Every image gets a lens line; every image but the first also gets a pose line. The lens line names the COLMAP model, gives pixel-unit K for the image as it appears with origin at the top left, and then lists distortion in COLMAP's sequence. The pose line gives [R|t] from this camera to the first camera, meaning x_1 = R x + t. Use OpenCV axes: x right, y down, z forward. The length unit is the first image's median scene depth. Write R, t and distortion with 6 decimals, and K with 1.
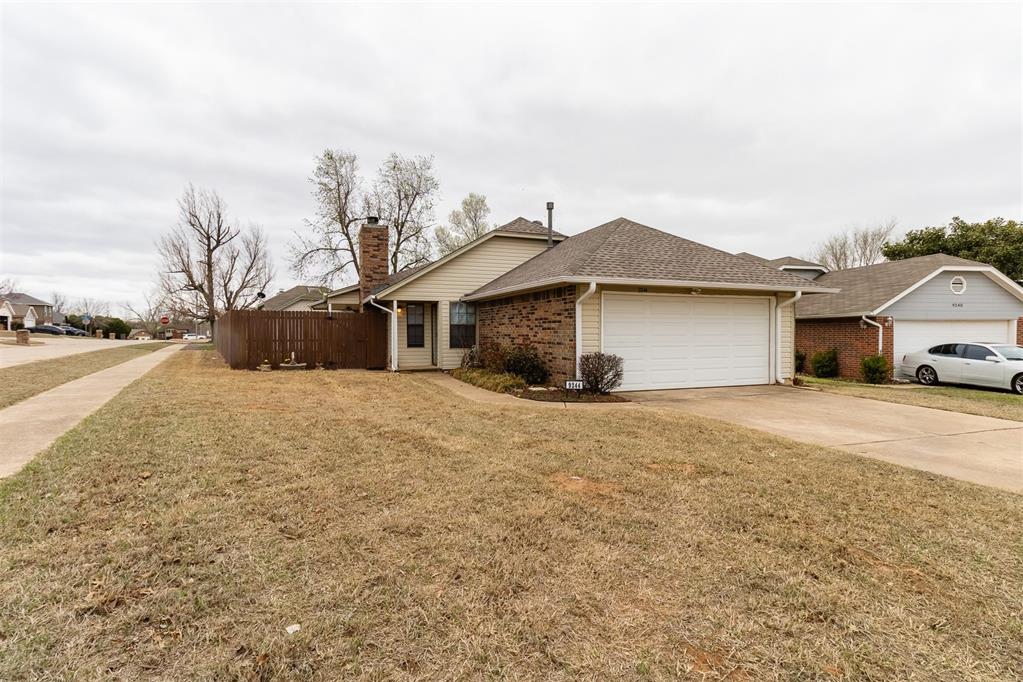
lens RADIAL K [[496.8, 0, 511.6], [0, 496.8, 340.9], [0, 0, 1]] dist [0.001641, -0.010222]
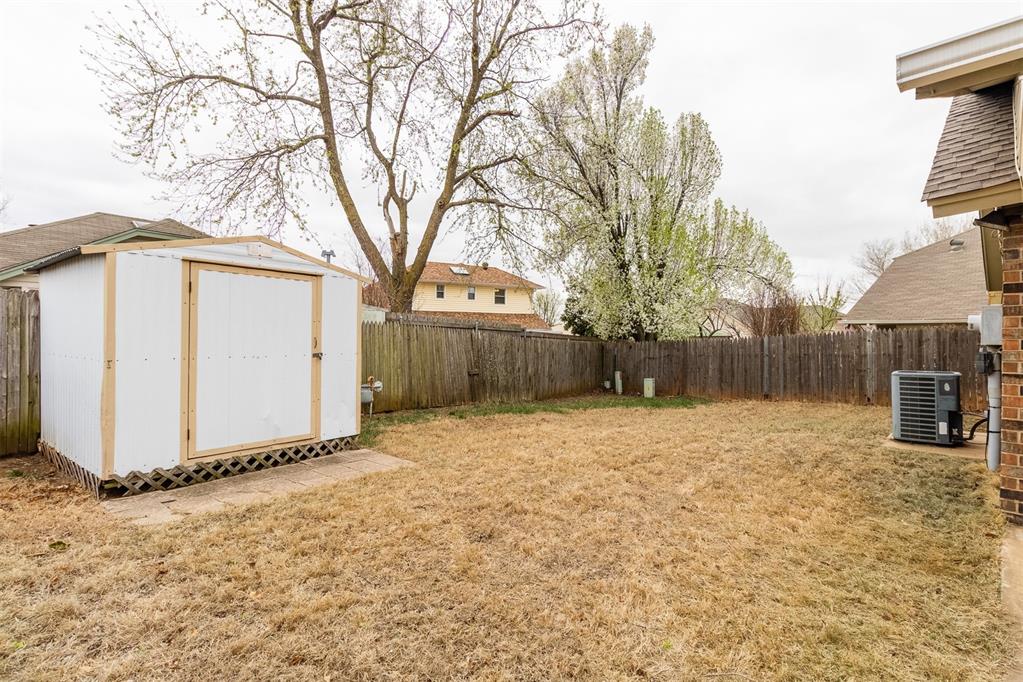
lens RADIAL K [[474.3, 0, 514.3], [0, 474.3, 338.7], [0, 0, 1]] dist [-0.001341, 0.000033]
pose [[0.921183, 0.003978, 0.389110, -0.328982], [-0.002961, 0.999990, -0.003212, -0.017464], [-0.389119, 0.001806, 0.921186, 0.644616]]
